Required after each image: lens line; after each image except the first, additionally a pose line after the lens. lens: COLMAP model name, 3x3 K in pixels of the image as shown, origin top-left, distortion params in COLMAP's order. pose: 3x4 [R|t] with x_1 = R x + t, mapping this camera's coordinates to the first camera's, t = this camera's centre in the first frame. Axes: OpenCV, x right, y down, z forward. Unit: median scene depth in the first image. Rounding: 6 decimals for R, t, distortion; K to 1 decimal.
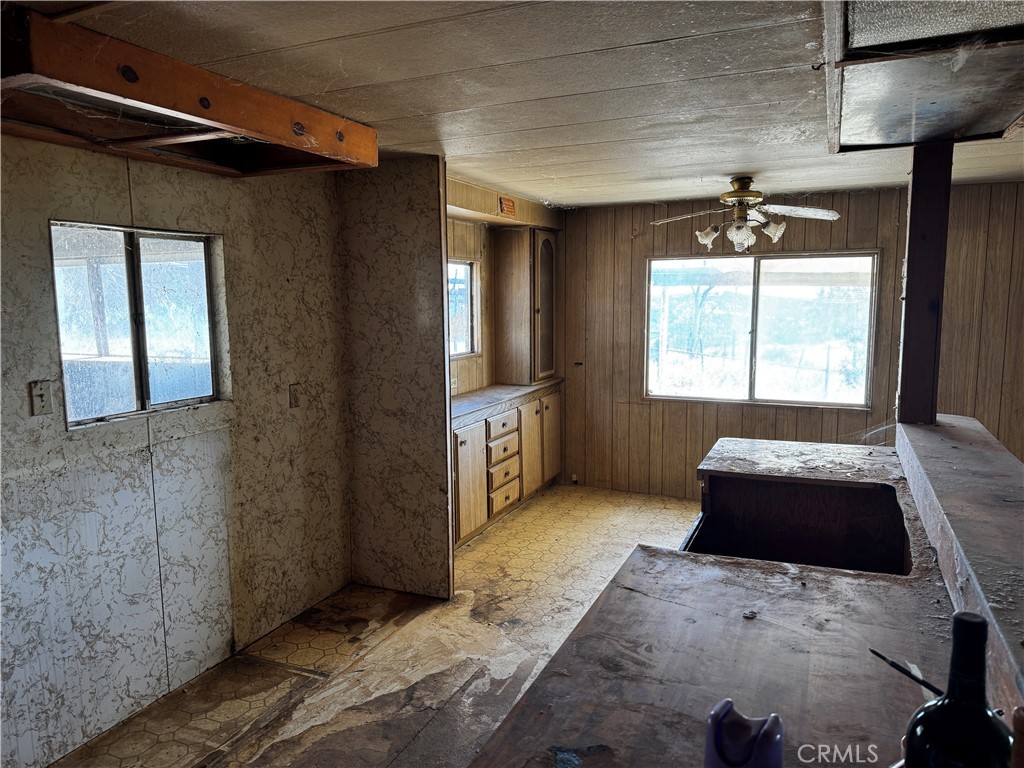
lens RADIAL K [[720.5, 0, 511.4], [0, 720.5, 380.4], [0, 0, 1]] dist [0.064569, -0.064714]
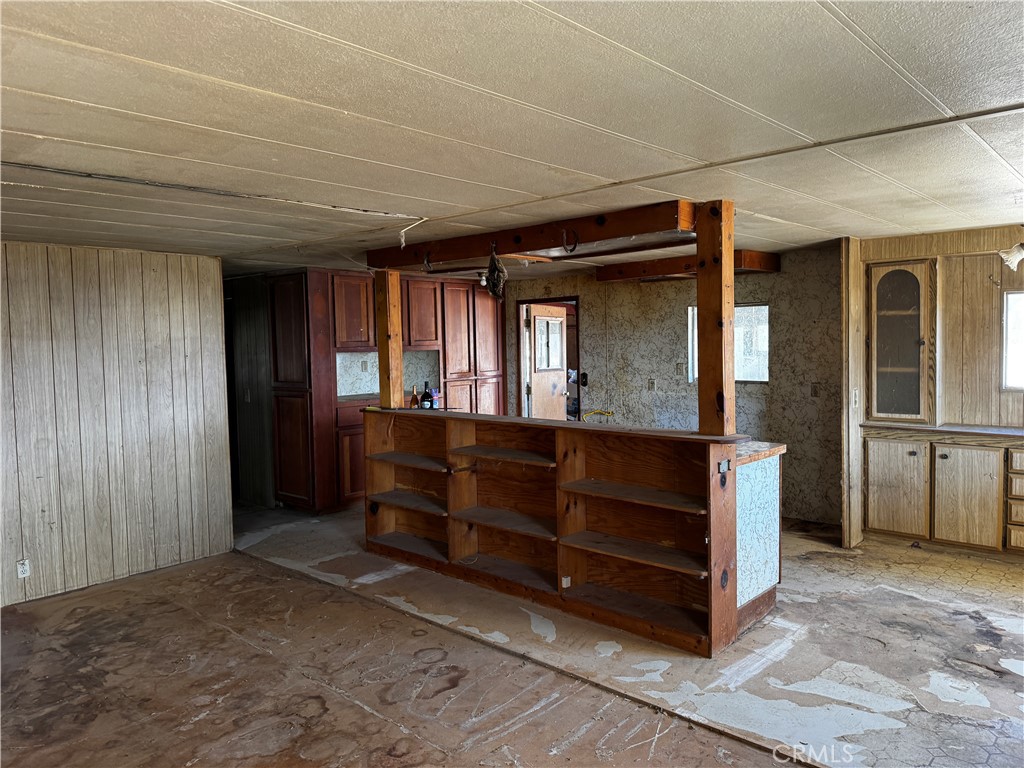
lens RADIAL K [[720.5, 0, 503.2], [0, 720.5, 377.5], [0, 0, 1]] dist [0.064569, -0.064714]
pose [[-0.329314, 0.063403, -0.942089, 1.578943], [-0.089427, 0.991164, 0.097966, -0.111677], [0.939976, 0.116510, -0.320734, 0.881286]]
